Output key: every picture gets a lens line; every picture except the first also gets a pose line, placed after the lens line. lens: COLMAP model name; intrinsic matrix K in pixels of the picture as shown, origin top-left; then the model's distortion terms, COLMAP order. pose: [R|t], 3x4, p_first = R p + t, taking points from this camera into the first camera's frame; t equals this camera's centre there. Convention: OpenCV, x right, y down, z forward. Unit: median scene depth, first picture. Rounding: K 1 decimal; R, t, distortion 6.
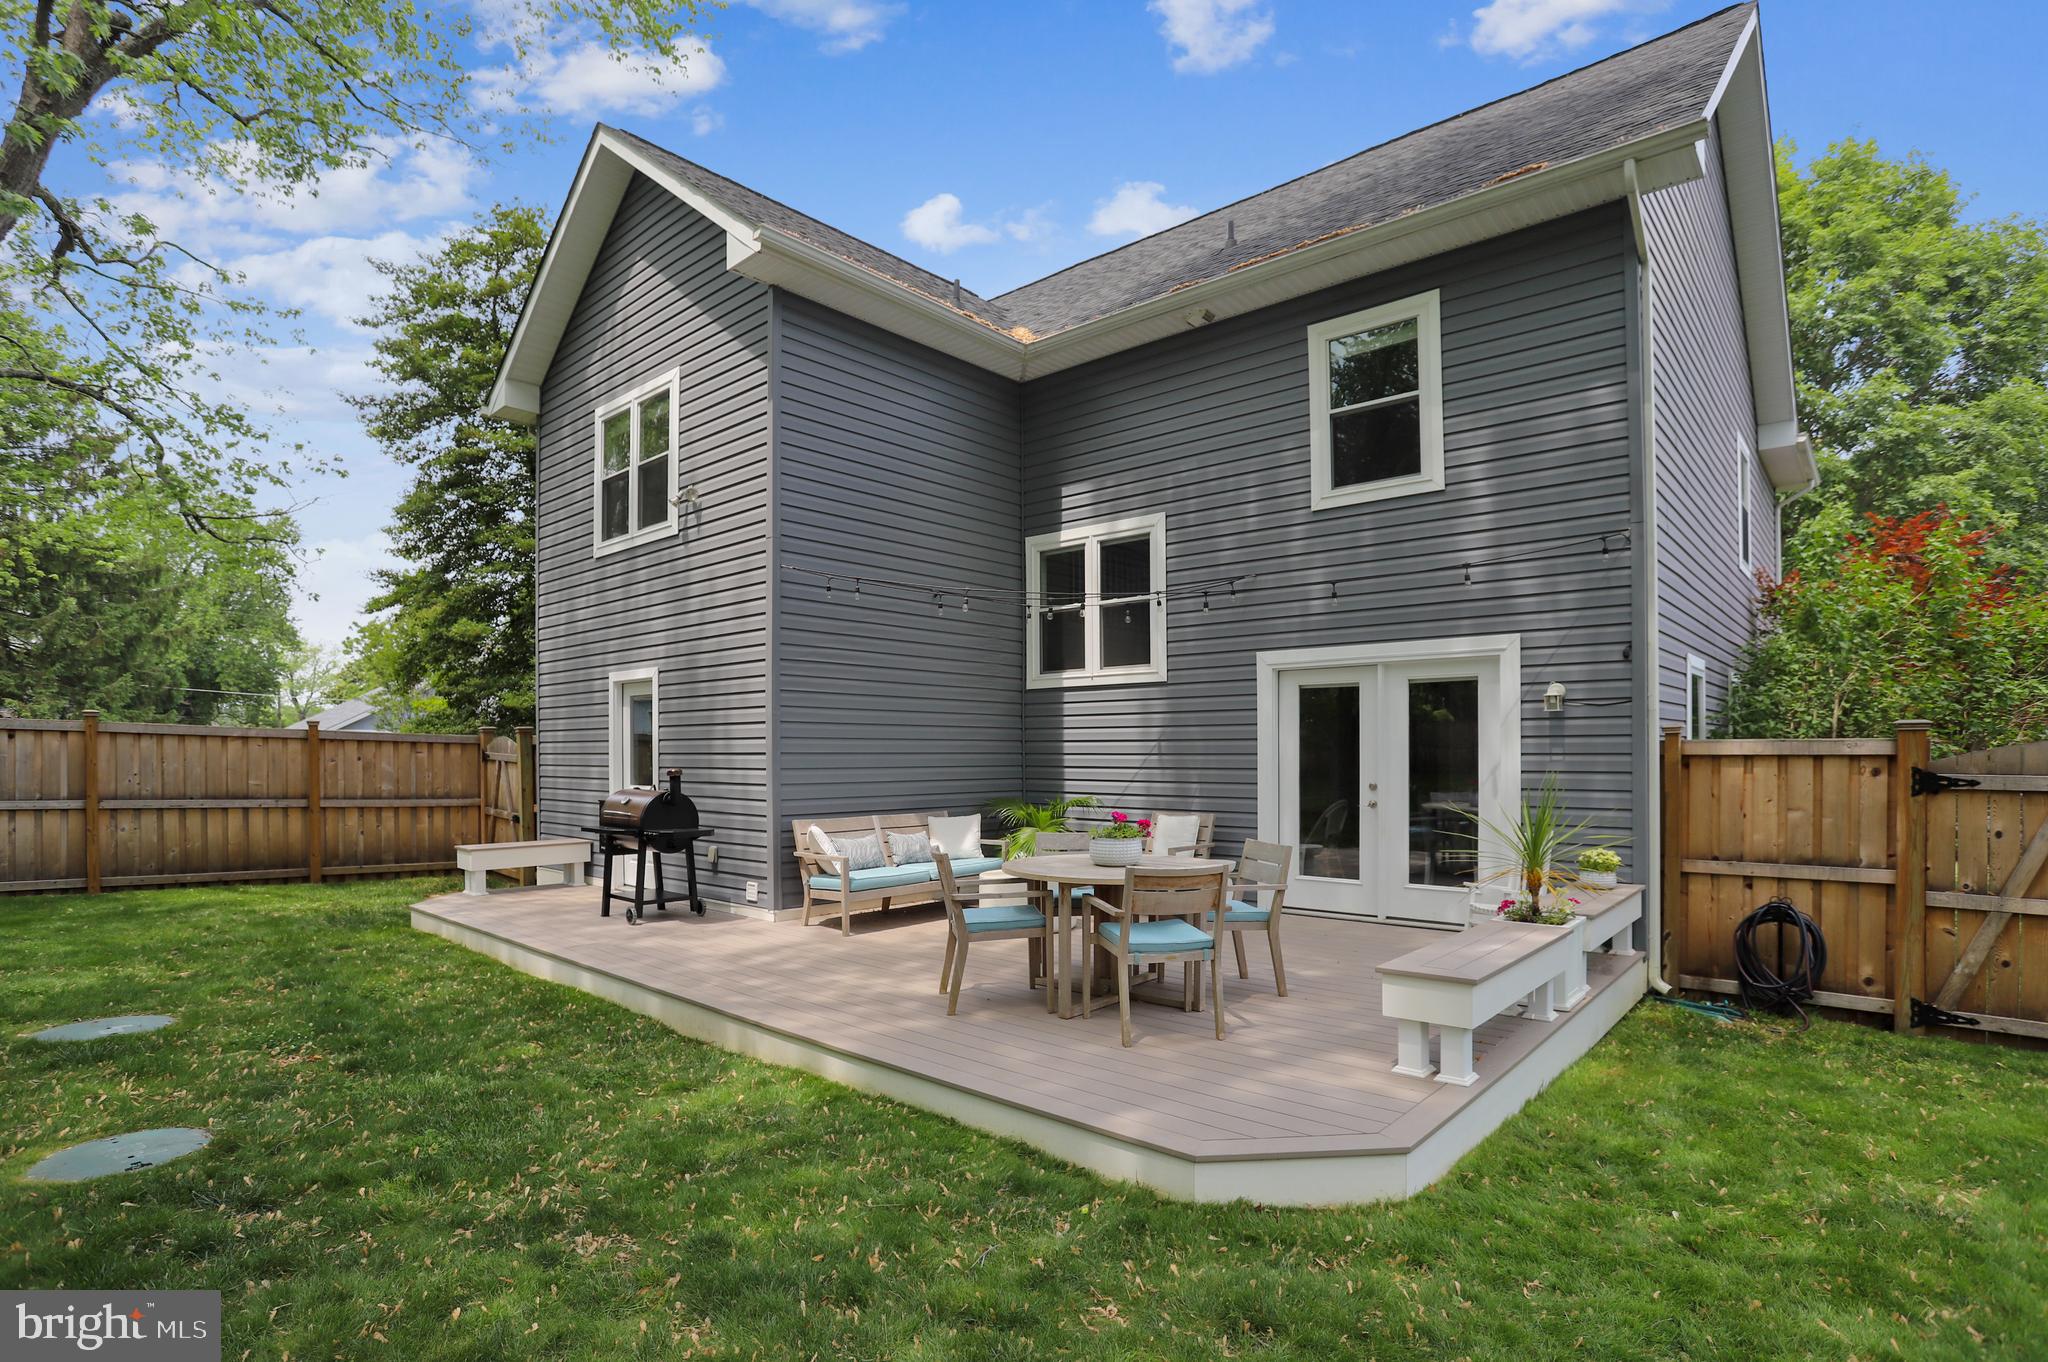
lens RADIAL K [[1019.2, 0, 1006.2], [0, 1019.2, 741.2], [0, 0, 1]] dist [-0.027652, 0.003240]
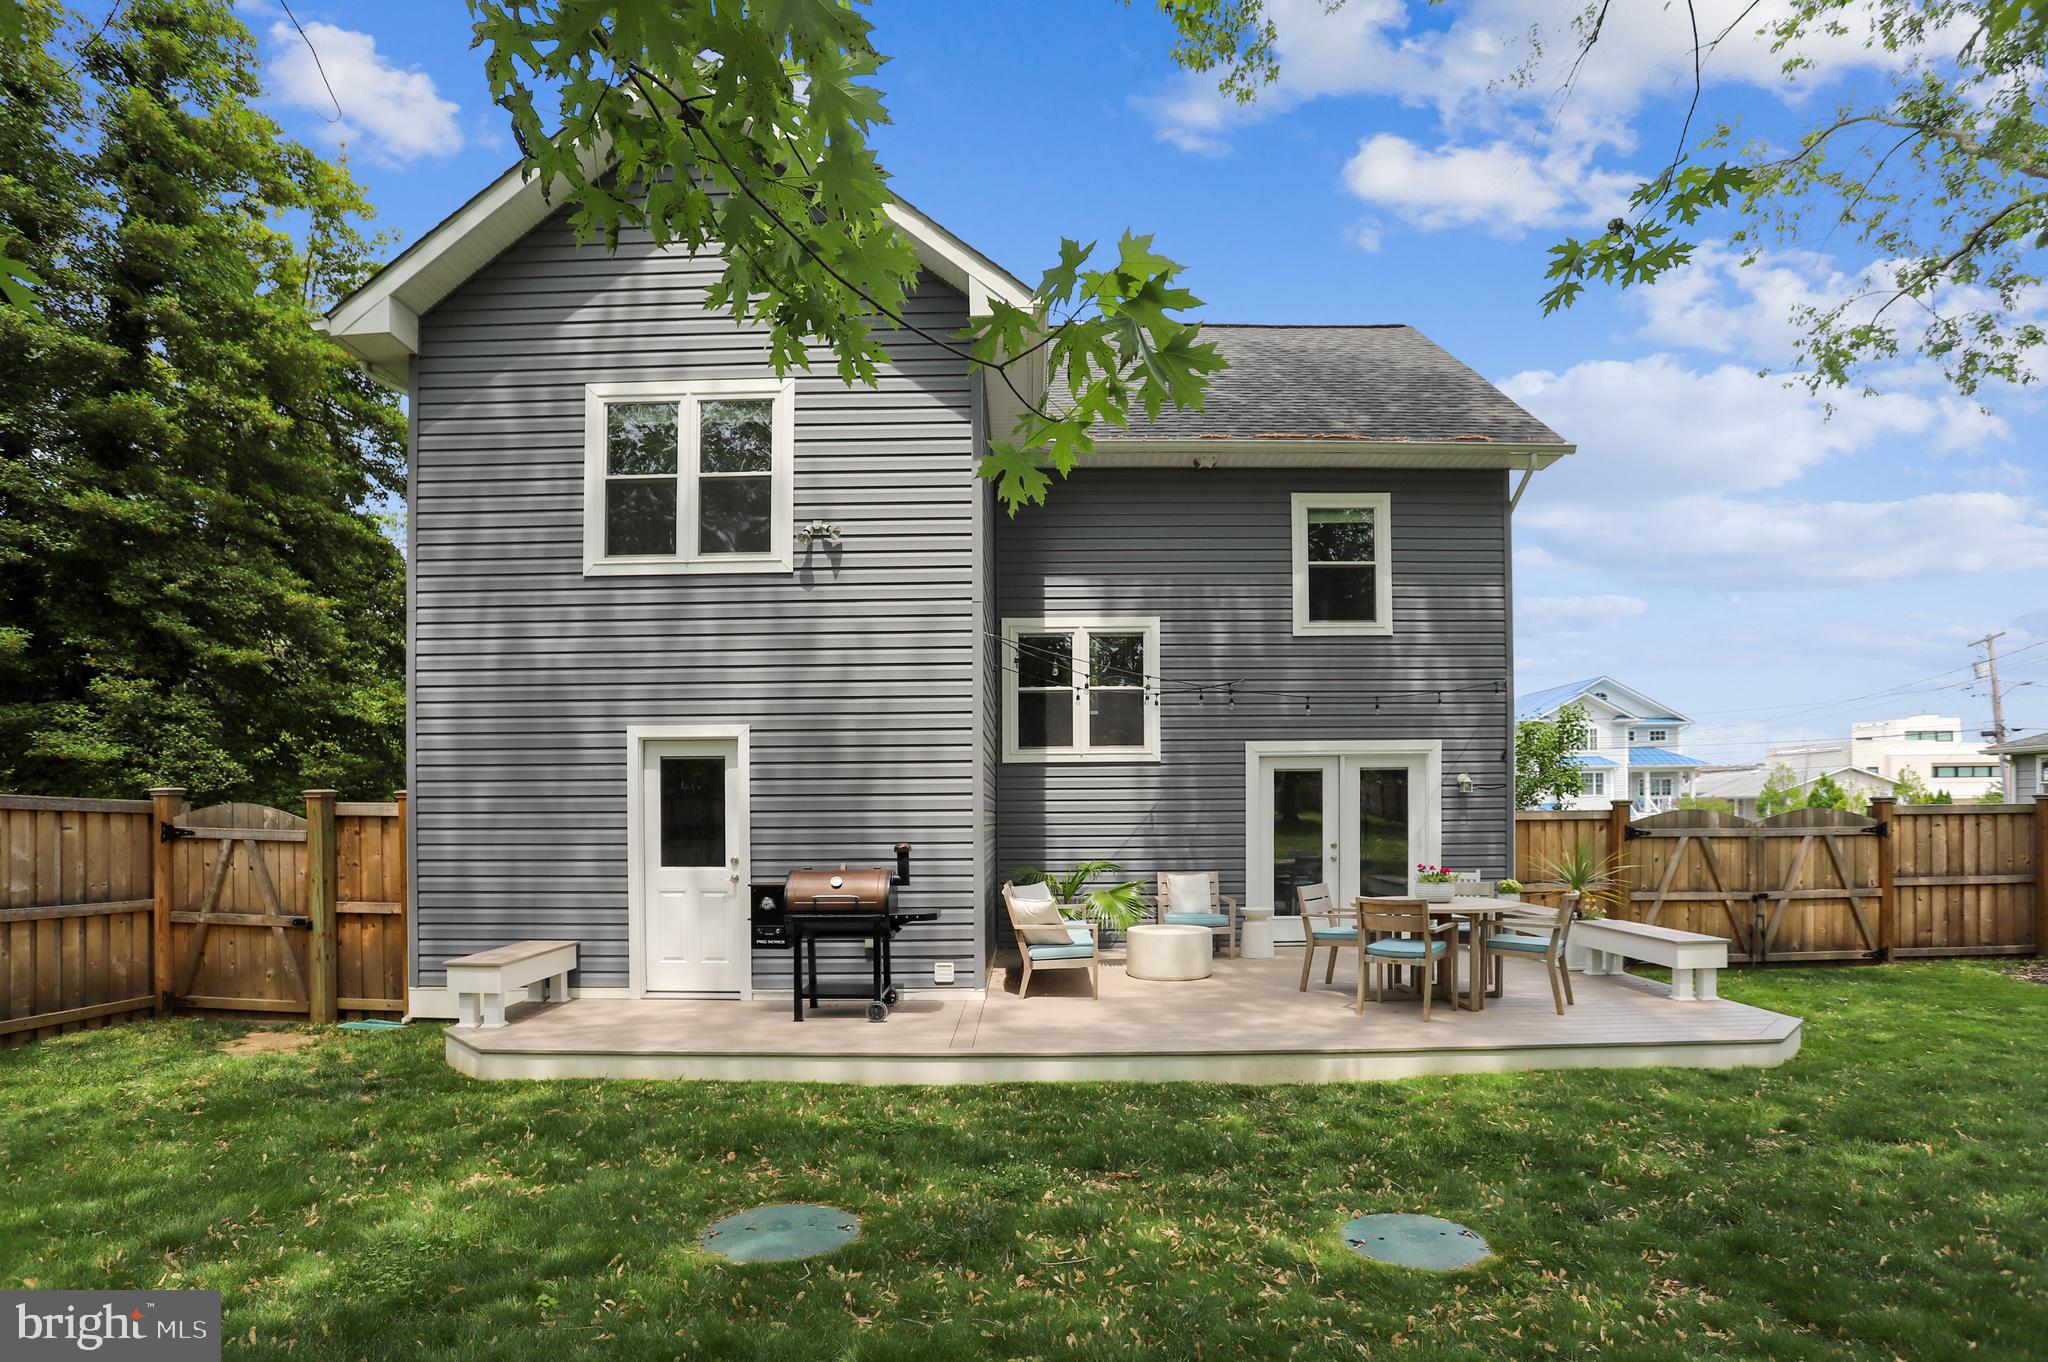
lens RADIAL K [[1019.2, 0, 1028.5], [0, 1019.2, 798.9], [0, 0, 1]] dist [-0.027652, 0.003240]
pose [[0.758148, 0.009934, 0.652007, -0.704433], [-0.000856, 0.999898, -0.014239, 0.001441], [-0.652082, 0.010237, 0.758079, 0.206327]]
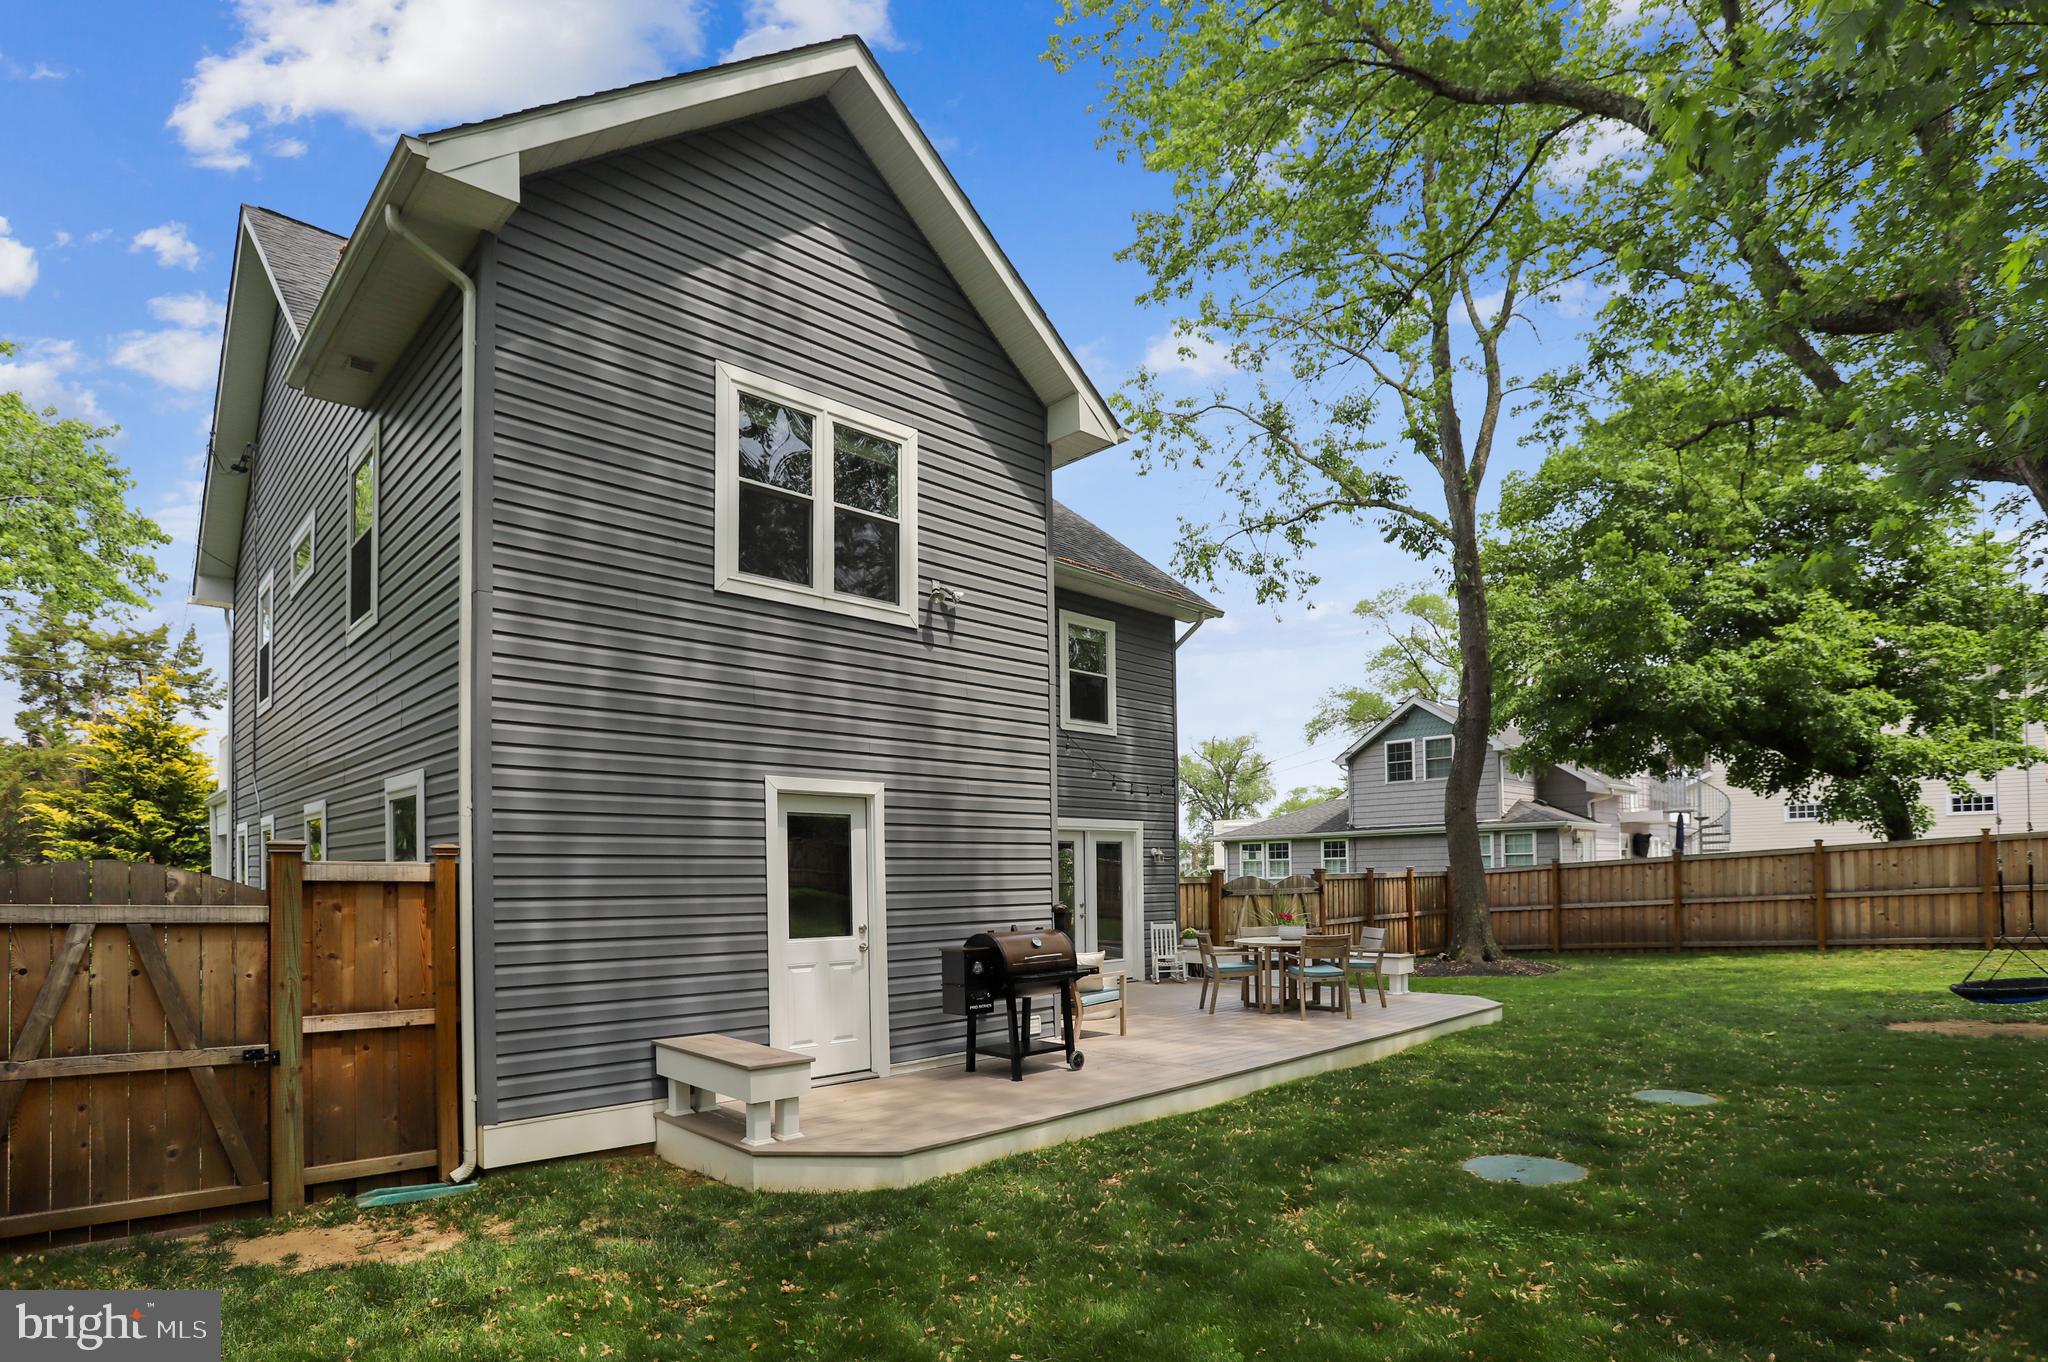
lens RADIAL K [[1050.1, 0, 1023.3], [0, 1050.1, 849.9], [0, 0, 1]] dist [-0.007312, -0.000626]
pose [[0.089886, 0.031902, 0.995441, -1.126872], [0.006627, 0.999446, -0.032629, 0.007683], [-0.995930, 0.009530, 0.089625, 0.803095]]
